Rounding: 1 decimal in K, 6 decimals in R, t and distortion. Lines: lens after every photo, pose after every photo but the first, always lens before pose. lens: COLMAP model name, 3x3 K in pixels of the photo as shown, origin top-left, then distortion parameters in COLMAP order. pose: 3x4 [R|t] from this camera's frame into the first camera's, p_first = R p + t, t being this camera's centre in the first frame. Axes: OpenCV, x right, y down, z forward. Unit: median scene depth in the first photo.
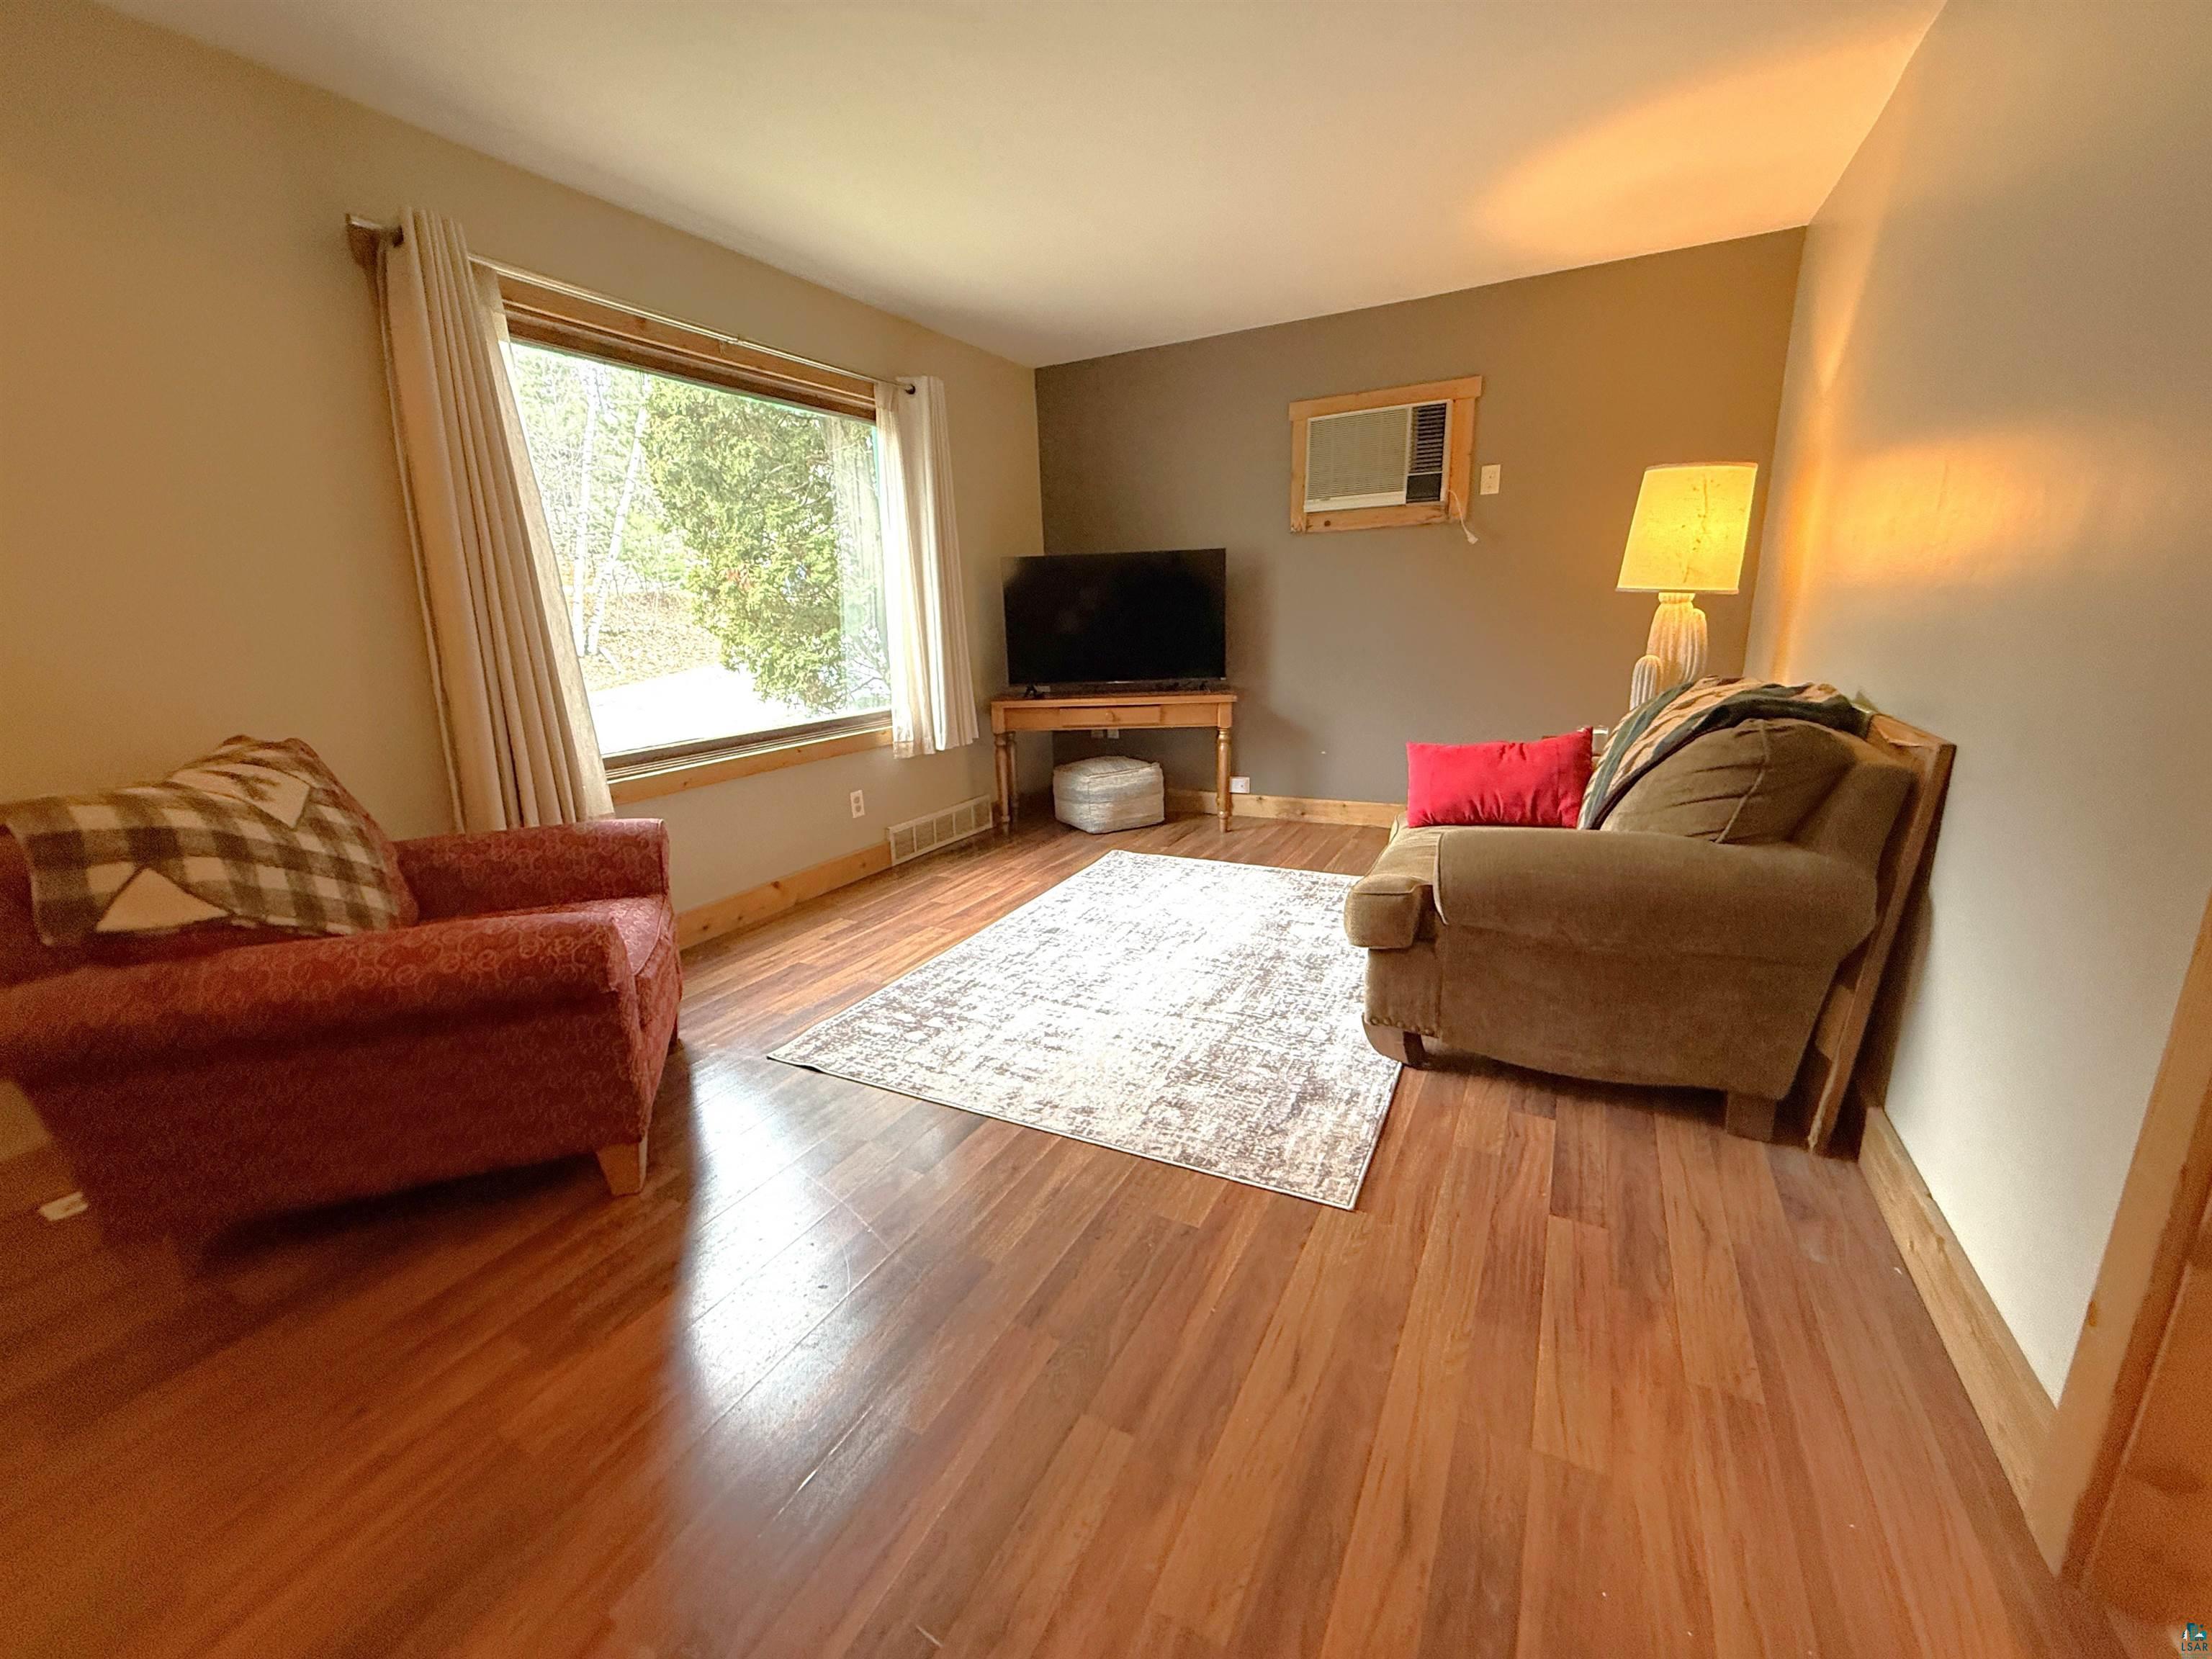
lens RADIAL K [[881.4, 0, 1104.2], [0, 881.4, 831.4], [0, 0, 1]] dist [0.002499, -0.001066]
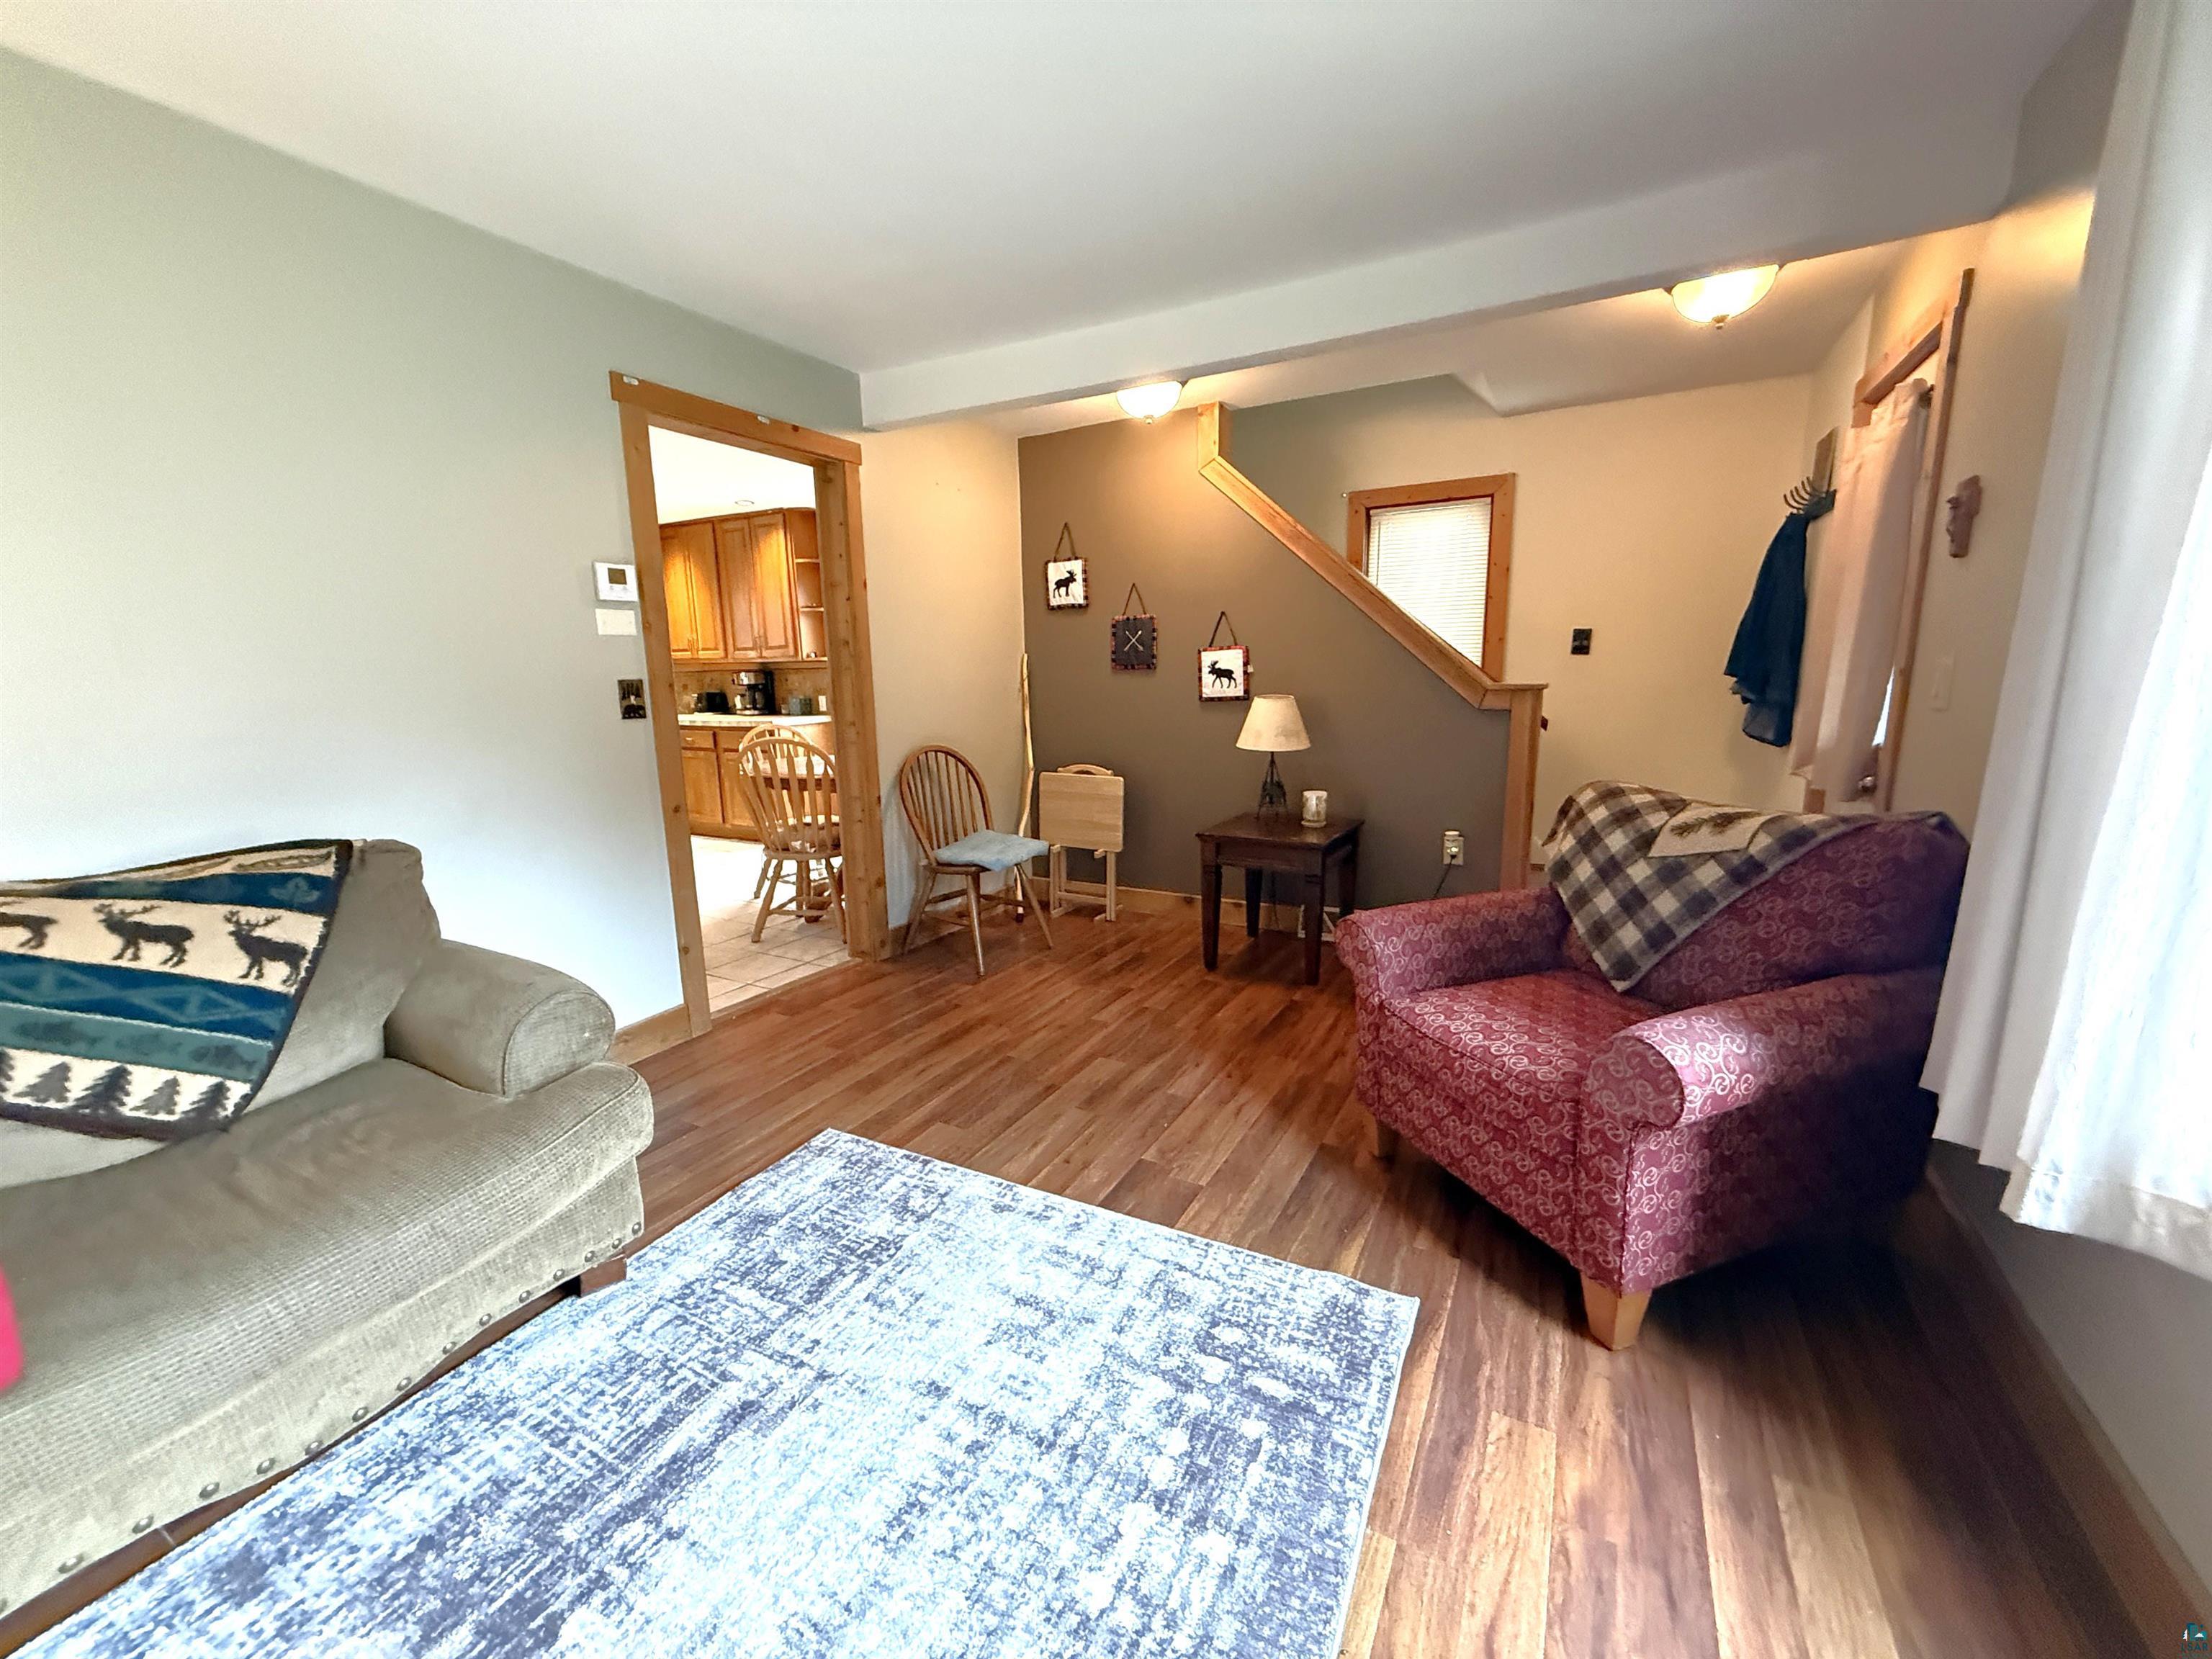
lens RADIAL K [[881.4, 0, 1107.8], [0, 881.4, 834.0], [0, 0, 1]] dist [0.002499, -0.001066]
pose [[-0.998922, 0.042917, 0.017681, -0.160066], [0.046386, 0.909346, 0.413447, -0.426314], [0.001666, 0.413821, -0.910357, 1.555366]]
